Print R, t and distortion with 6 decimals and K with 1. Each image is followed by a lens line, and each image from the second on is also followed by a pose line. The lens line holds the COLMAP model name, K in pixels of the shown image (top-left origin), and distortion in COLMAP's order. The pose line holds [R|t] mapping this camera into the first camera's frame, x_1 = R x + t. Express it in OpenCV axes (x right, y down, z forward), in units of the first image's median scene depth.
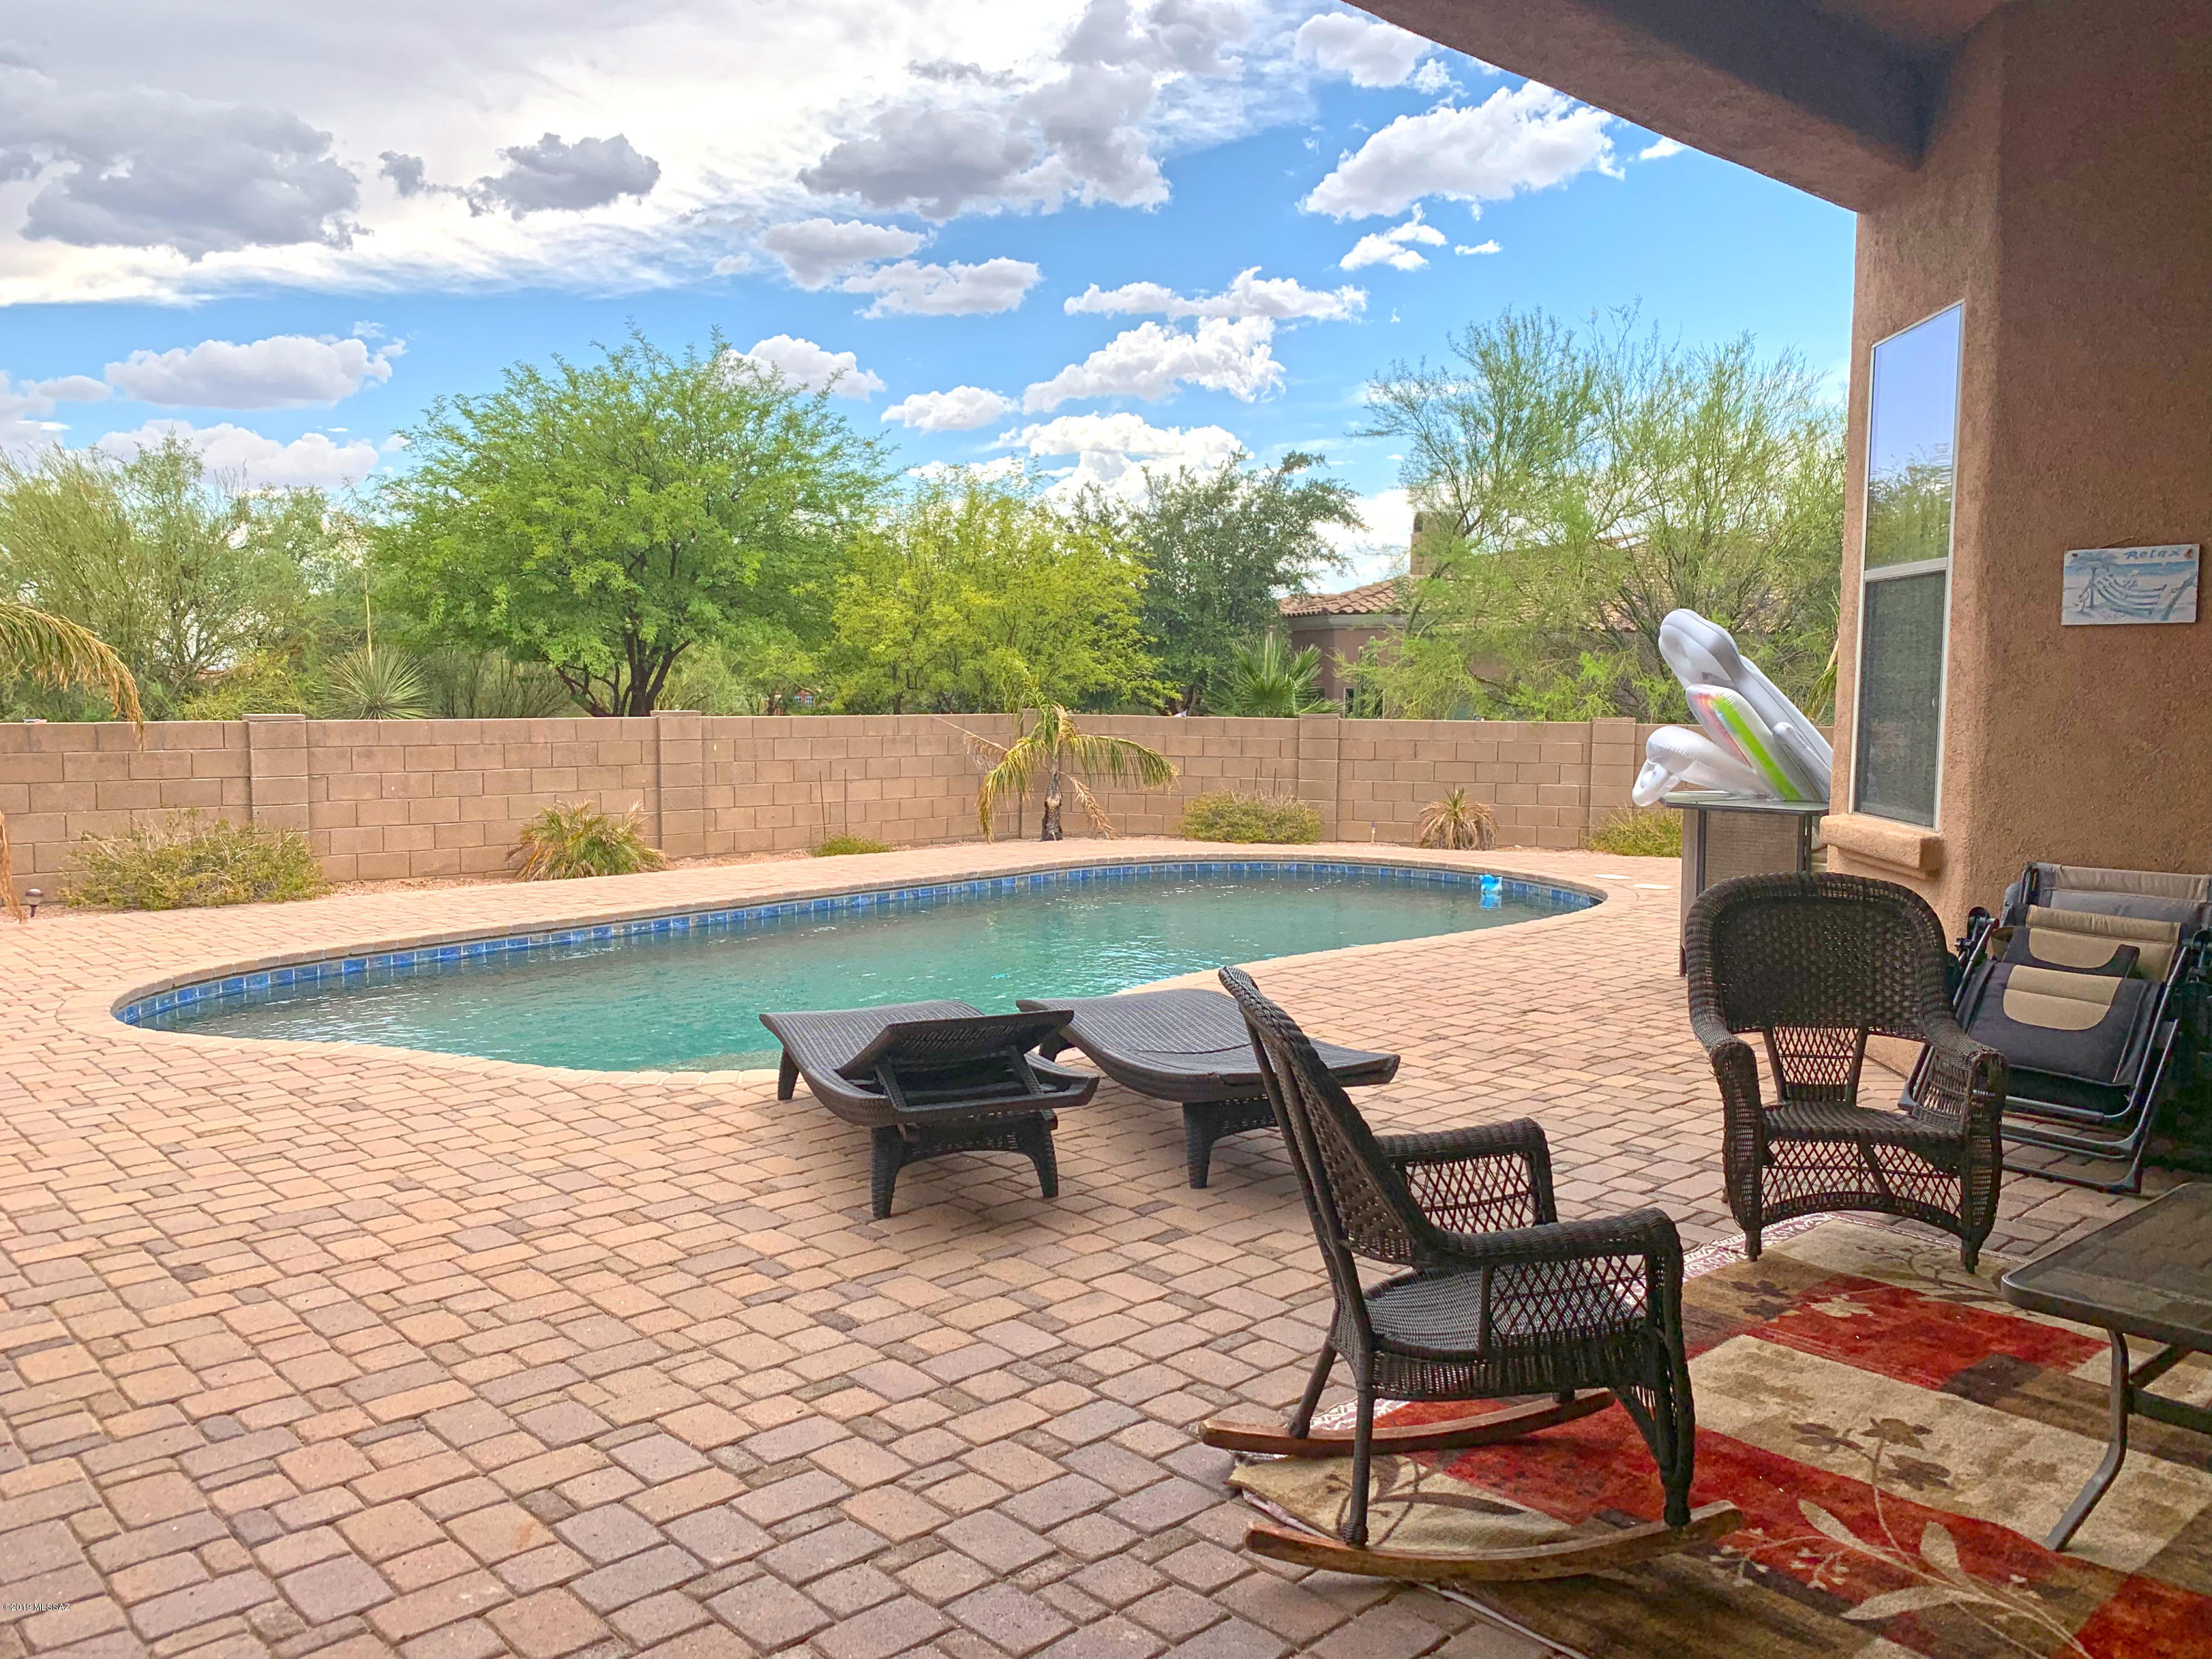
lens RADIAL K [[1687.2, 0, 1105.0], [0, 1687.2, 828.3], [0, 0, 1]] dist [0.027065, -0.023767]
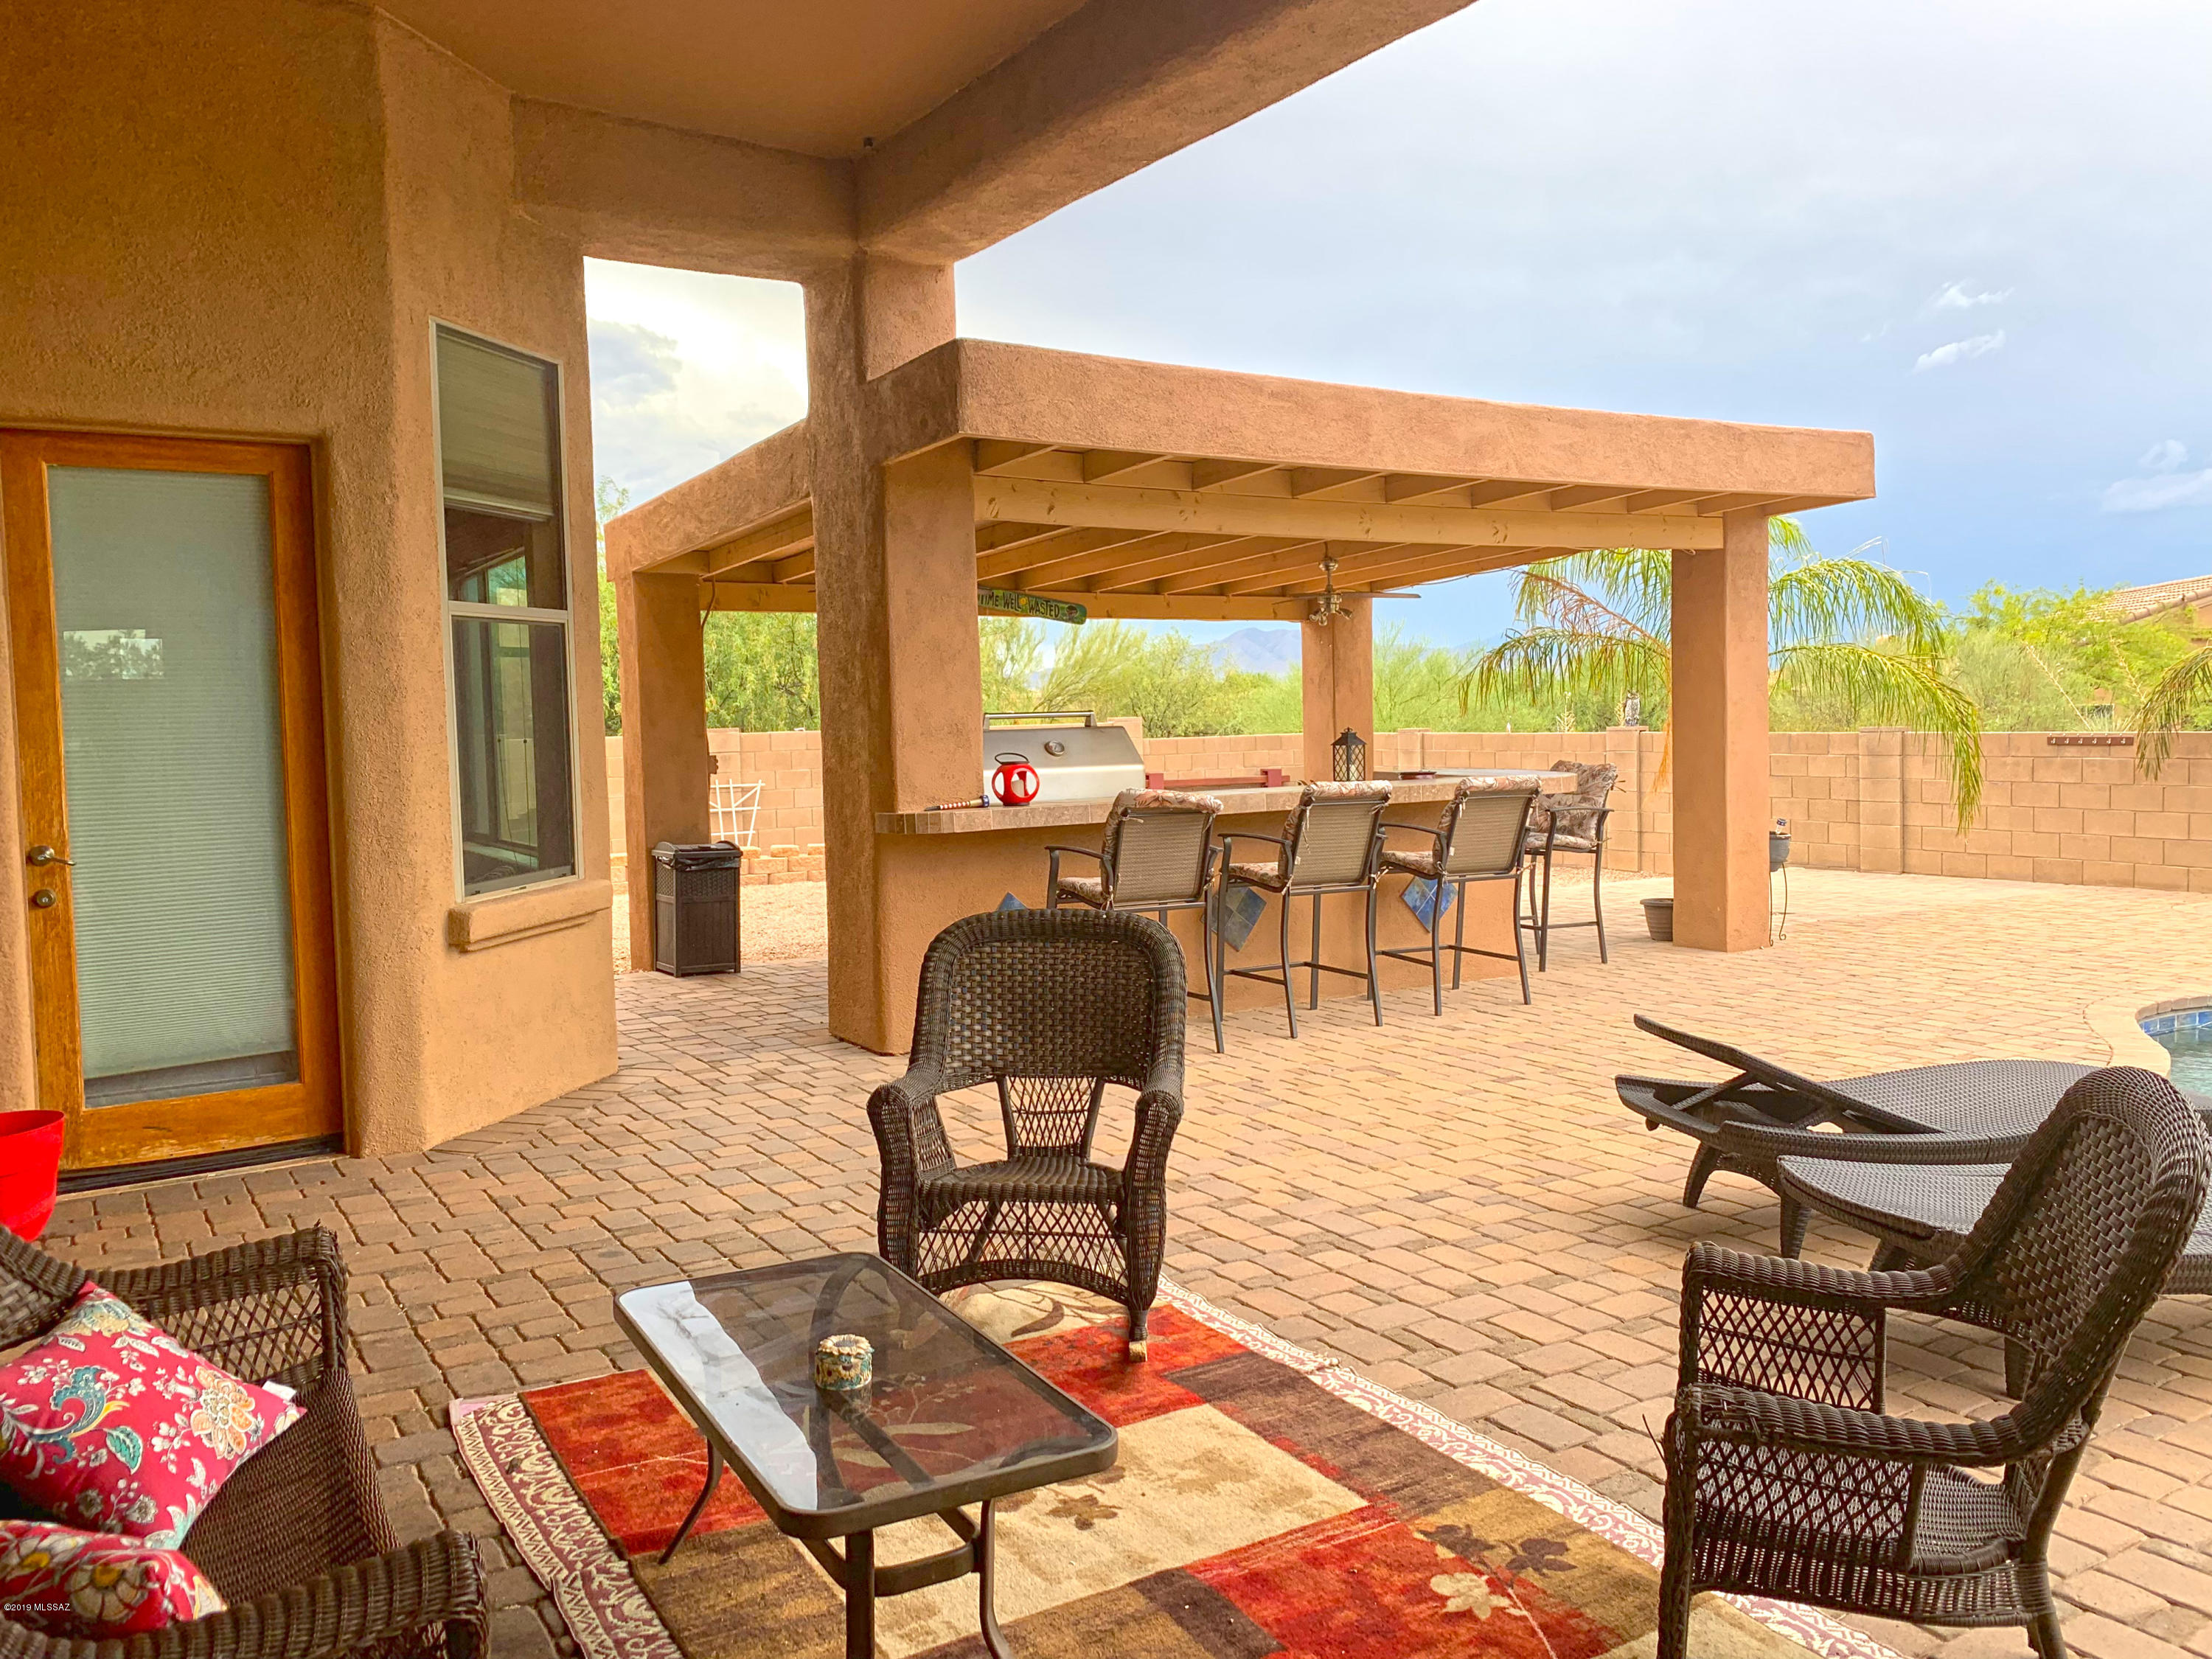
lens RADIAL K [[1687.2, 0, 1104.8], [0, 1687.2, 827.2], [0, 0, 1]] dist [0.027065, -0.023767]
pose [[-0.172556, 0.068167, -0.982638, 1.114072], [-0.074775, 0.993817, 0.082073, -0.073276], [0.982157, 0.087639, -0.166392, 0.940065]]
